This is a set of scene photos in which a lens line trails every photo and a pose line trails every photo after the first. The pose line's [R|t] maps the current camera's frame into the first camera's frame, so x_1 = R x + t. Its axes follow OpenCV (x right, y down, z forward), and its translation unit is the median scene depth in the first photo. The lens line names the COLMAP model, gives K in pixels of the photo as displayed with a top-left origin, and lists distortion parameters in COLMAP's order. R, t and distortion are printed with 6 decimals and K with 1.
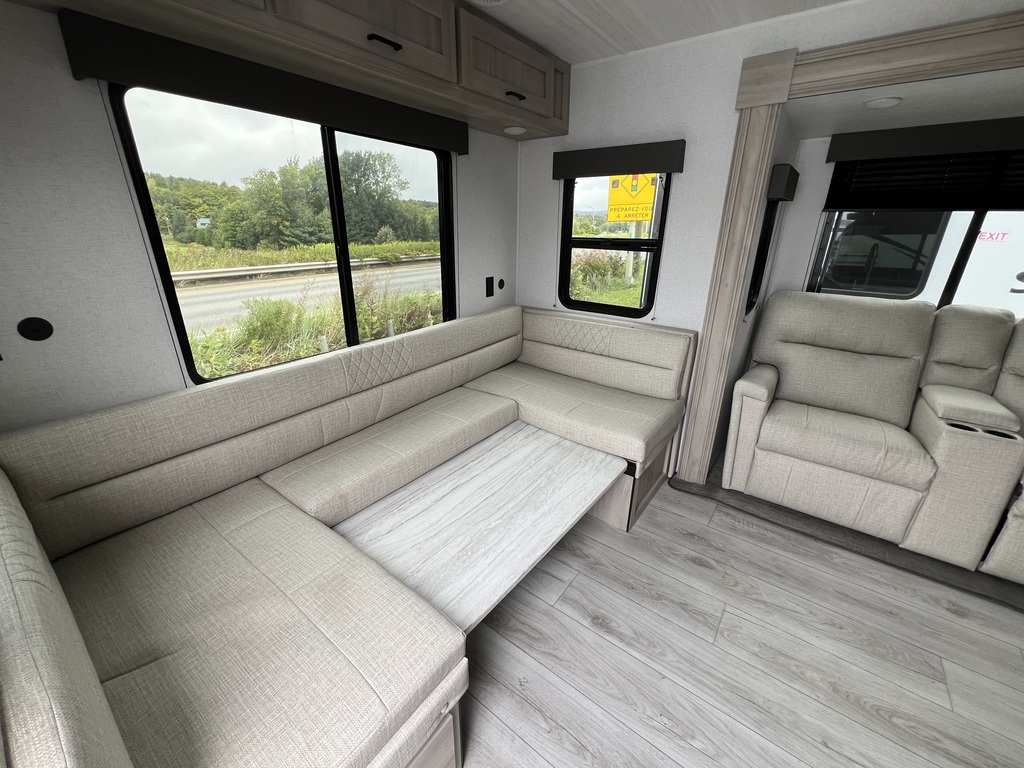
lens RADIAL K [[408.0, 0, 509.5], [0, 408.0, 381.0], [0, 0, 1]] dist [-0.003813, 0.000696]
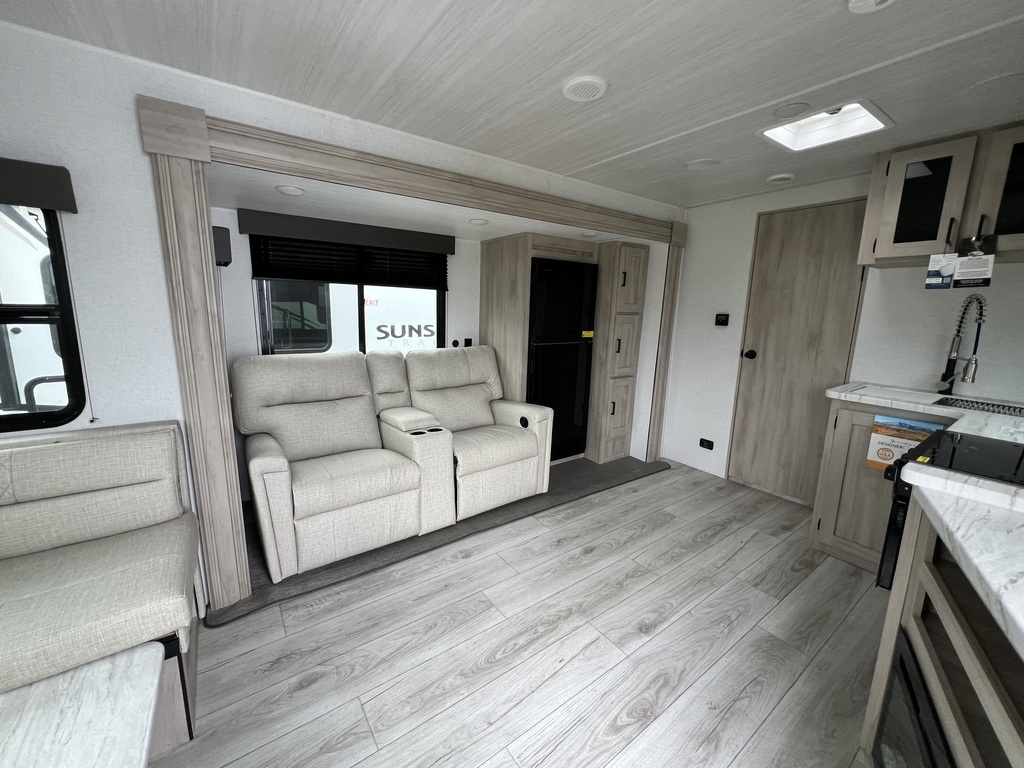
lens RADIAL K [[408.0, 0, 510.1], [0, 408.0, 381.3], [0, 0, 1]] dist [-0.003813, 0.000696]
pose [[0.289864, -0.175552, 0.940830, -0.071706], [0.317287, 0.945068, 0.078588, -0.056634], [-0.902944, 0.275733, 0.329641, 0.177512]]
